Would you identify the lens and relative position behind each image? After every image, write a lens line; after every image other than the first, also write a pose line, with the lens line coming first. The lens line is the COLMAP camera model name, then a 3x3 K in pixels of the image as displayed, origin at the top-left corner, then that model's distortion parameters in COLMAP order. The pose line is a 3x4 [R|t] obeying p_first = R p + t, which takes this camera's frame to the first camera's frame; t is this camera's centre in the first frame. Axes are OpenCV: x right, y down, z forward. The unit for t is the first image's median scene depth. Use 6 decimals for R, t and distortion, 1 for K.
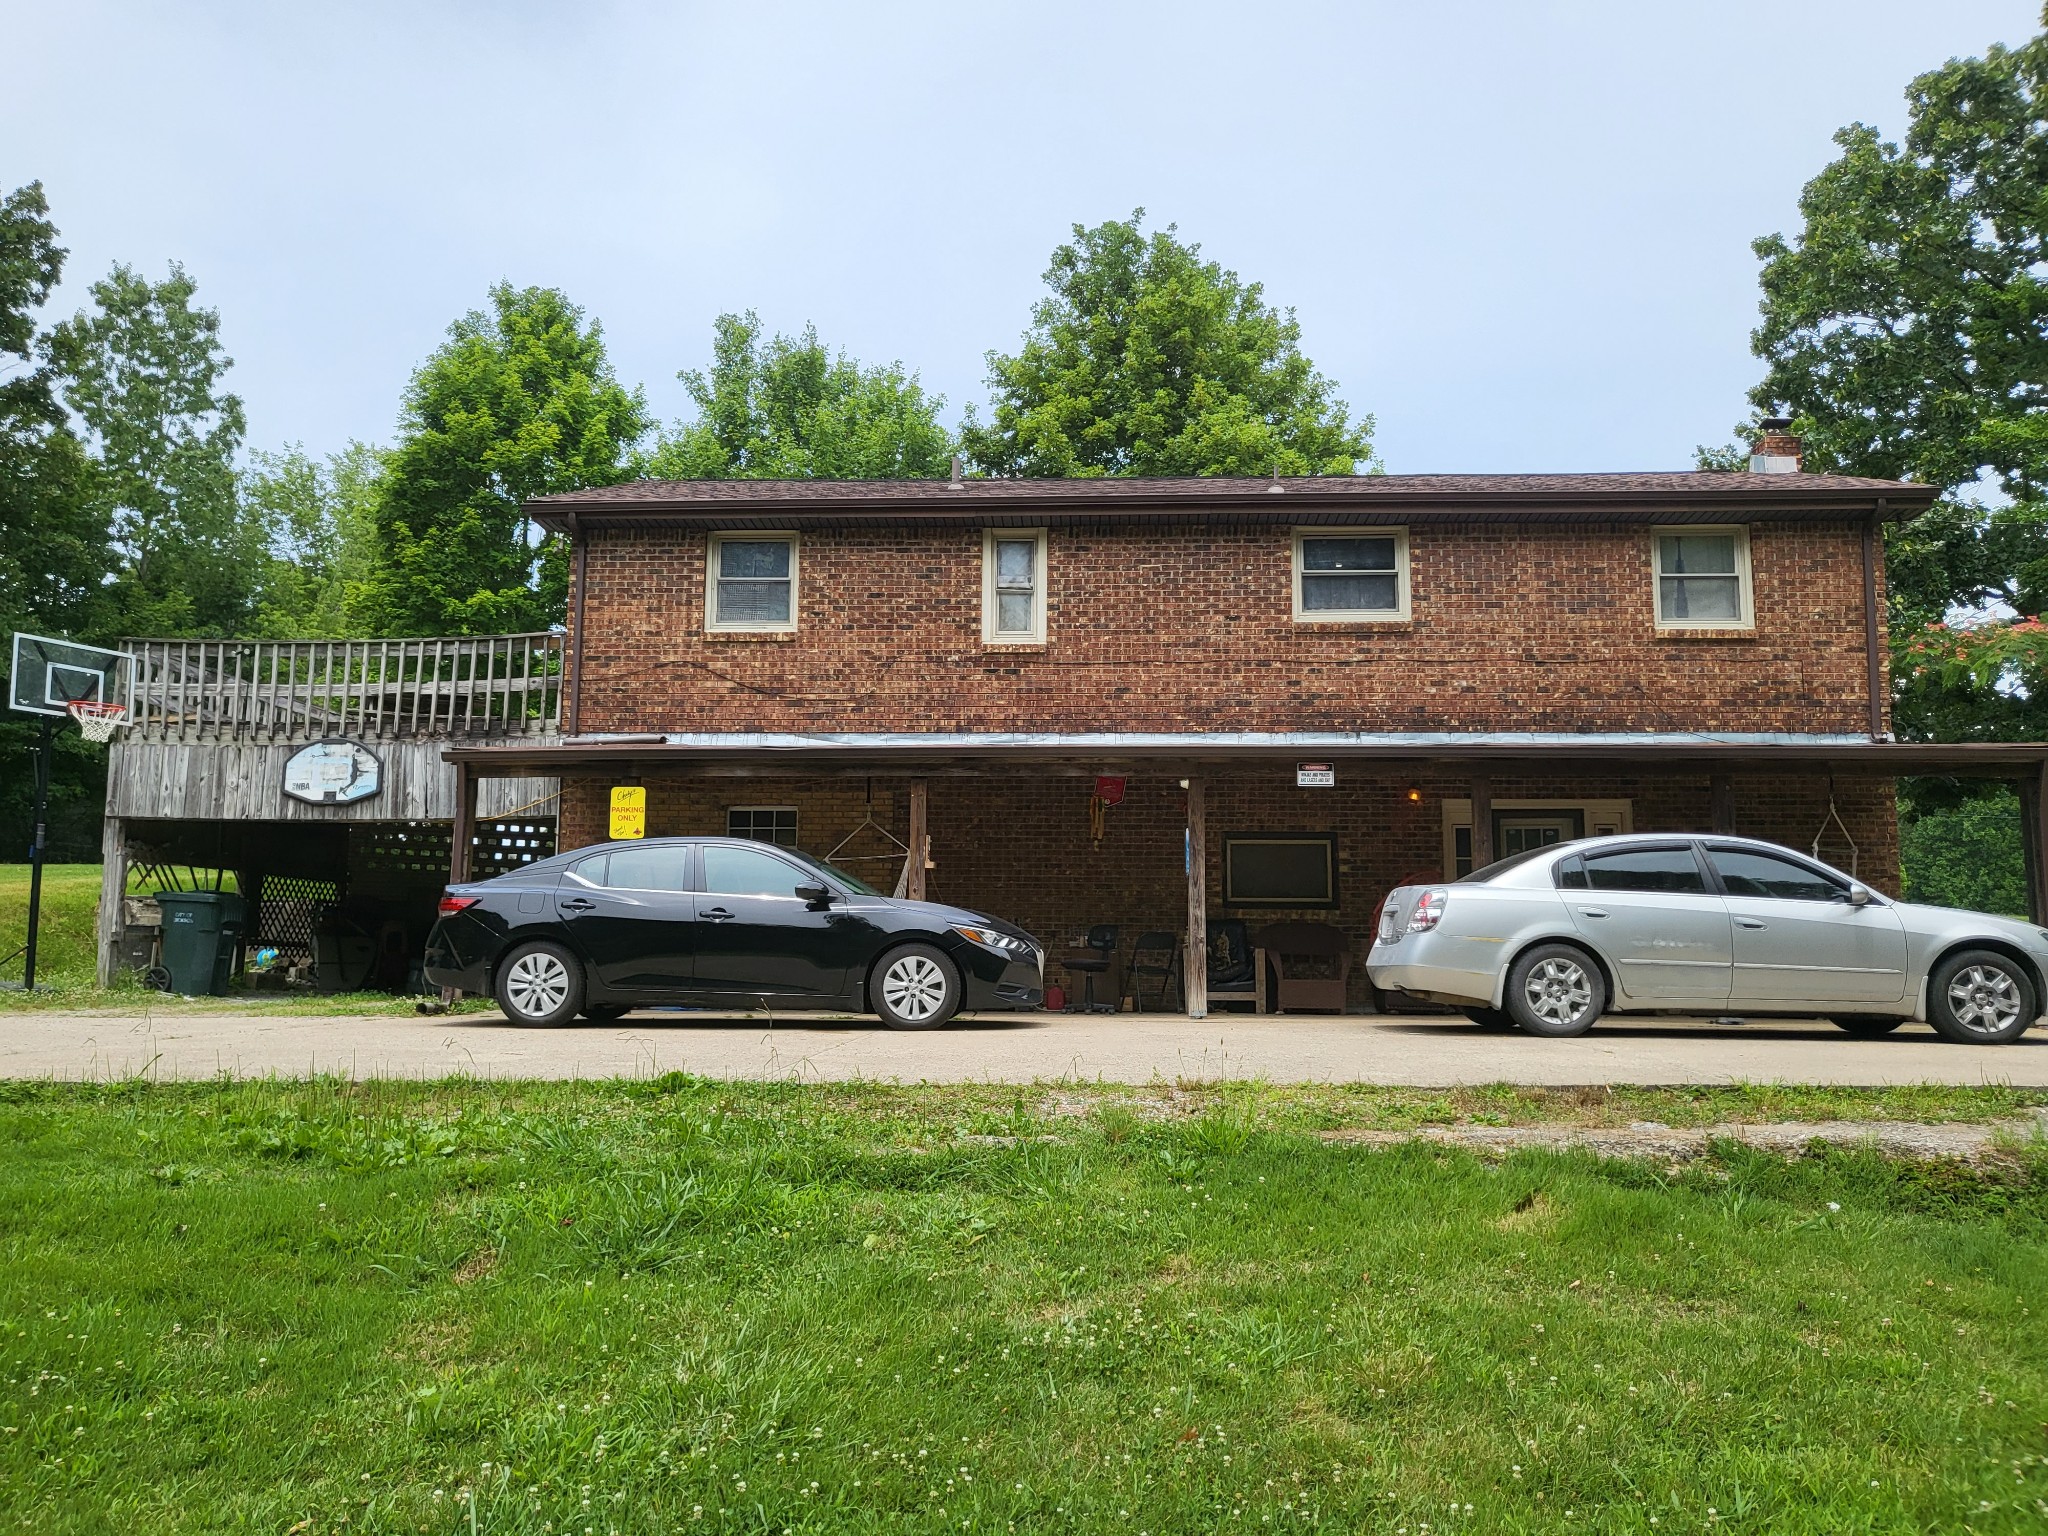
lens RADIAL K [[1576.3, 0, 1017.2], [0, 1576.3, 745.8], [0, 0, 1]] dist [0.003256, 0.004173]
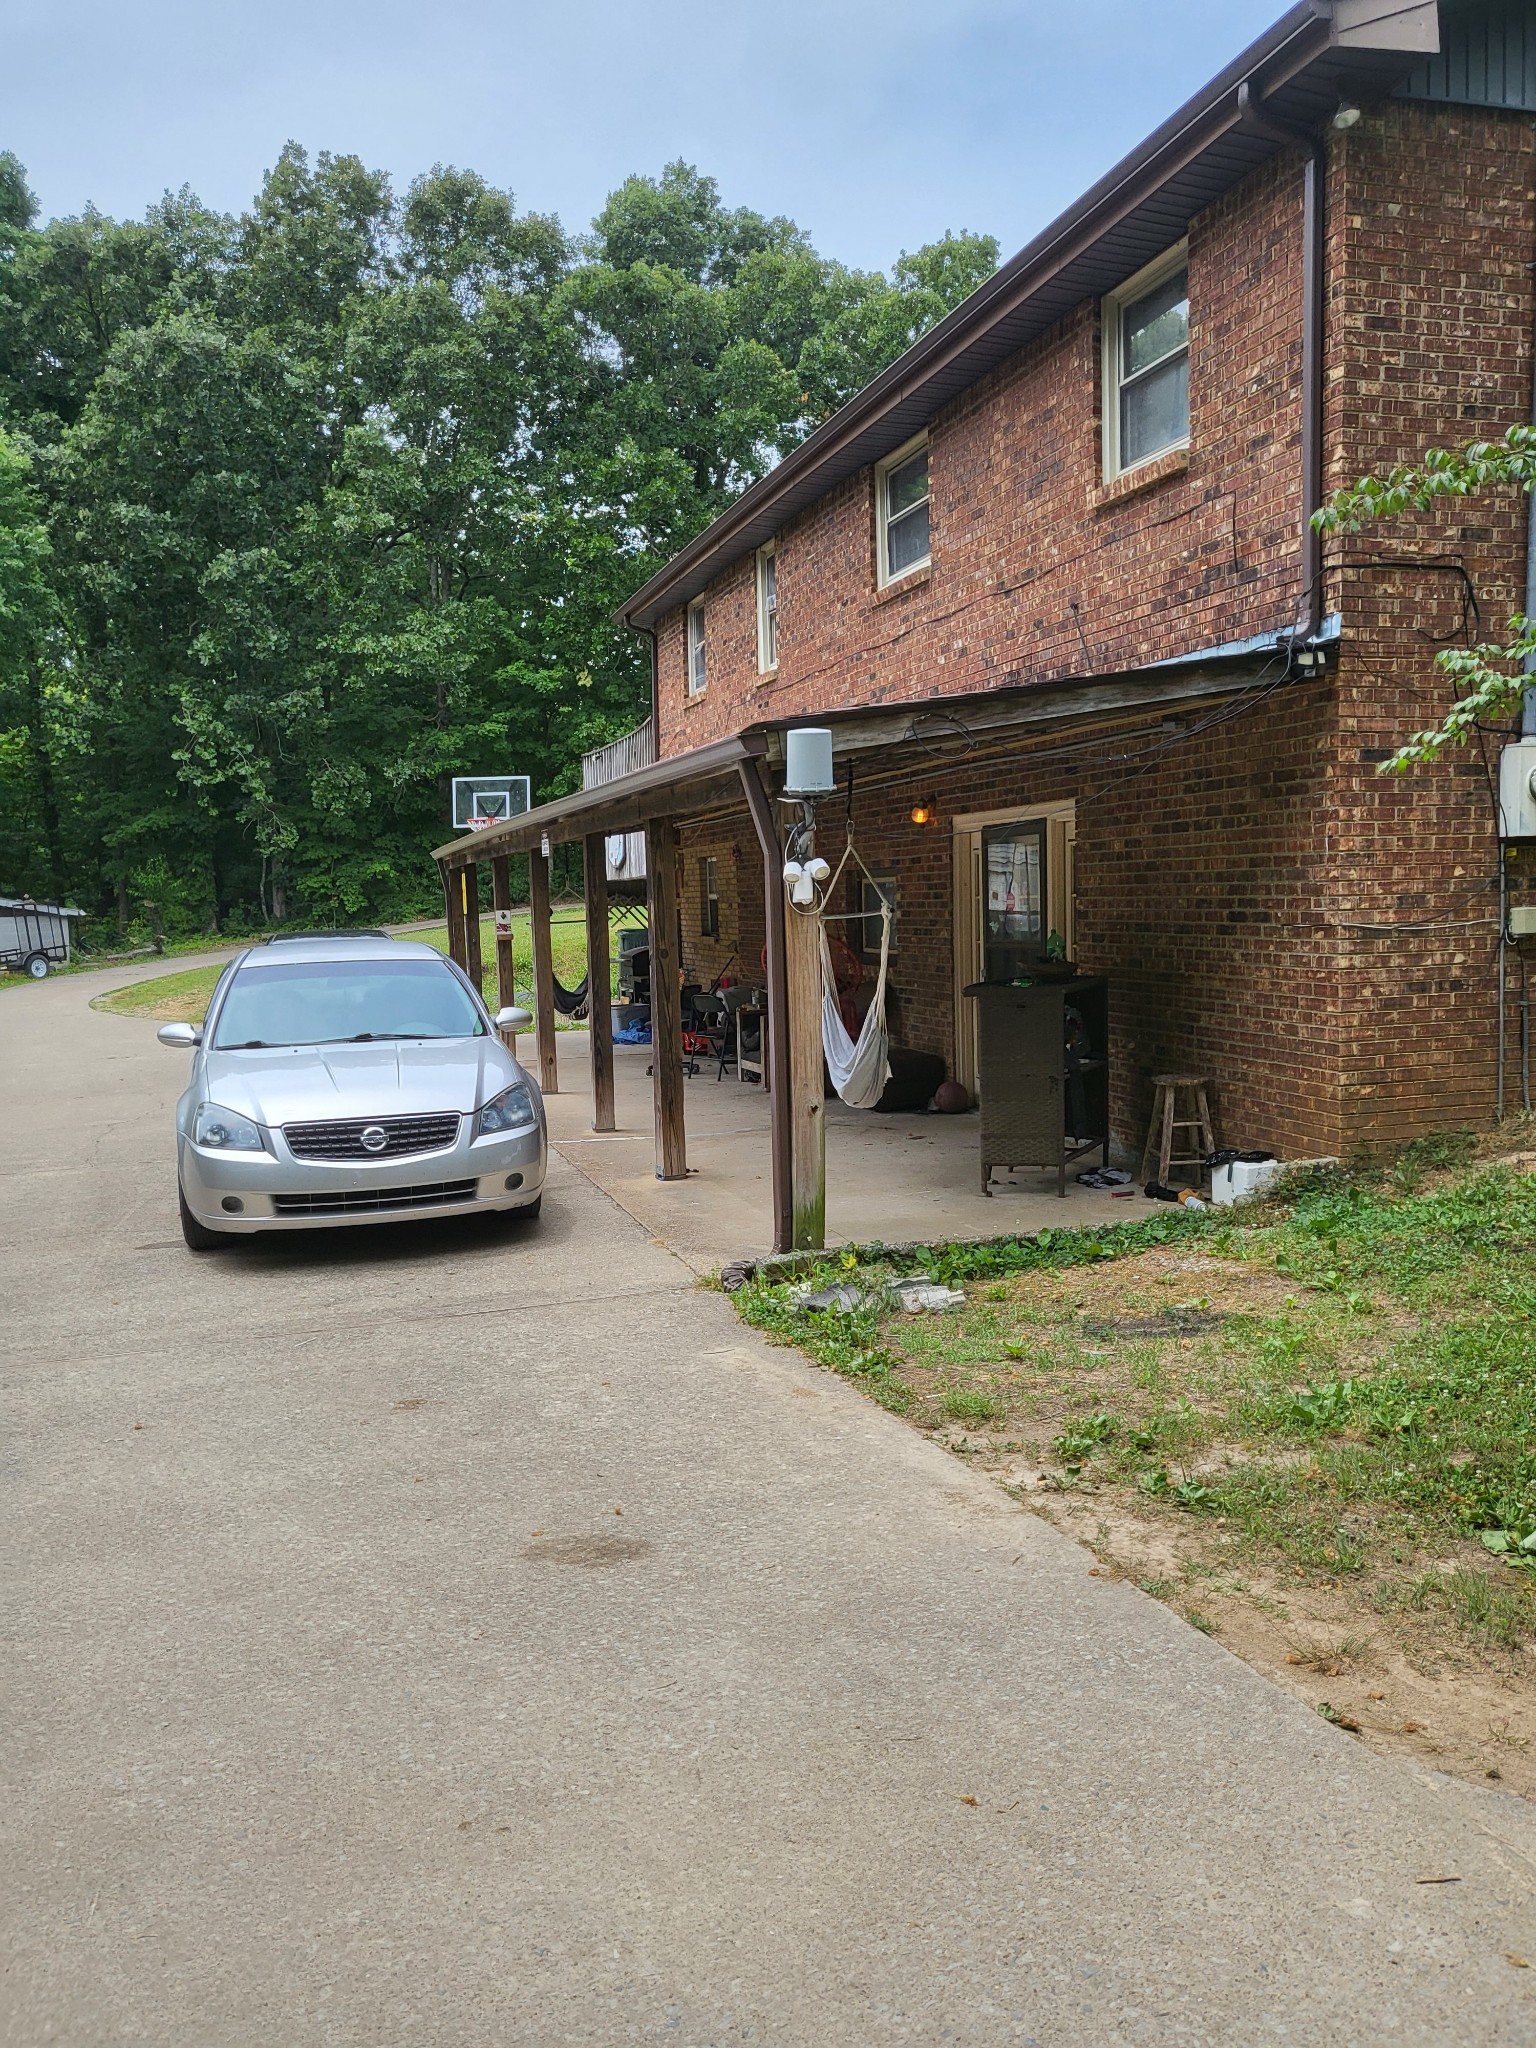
lens RADIAL K [[1576.3, 0, 768.0], [0, 1576.3, 1024.0], [0, 0, 1]] dist [0.003256, 0.004173]
pose [[0.360983, 0.056800, -0.930841, 0.914782], [0.167589, 0.977943, 0.124665, 0.023257], [0.917390, -0.201001, 0.343502, 0.663259]]
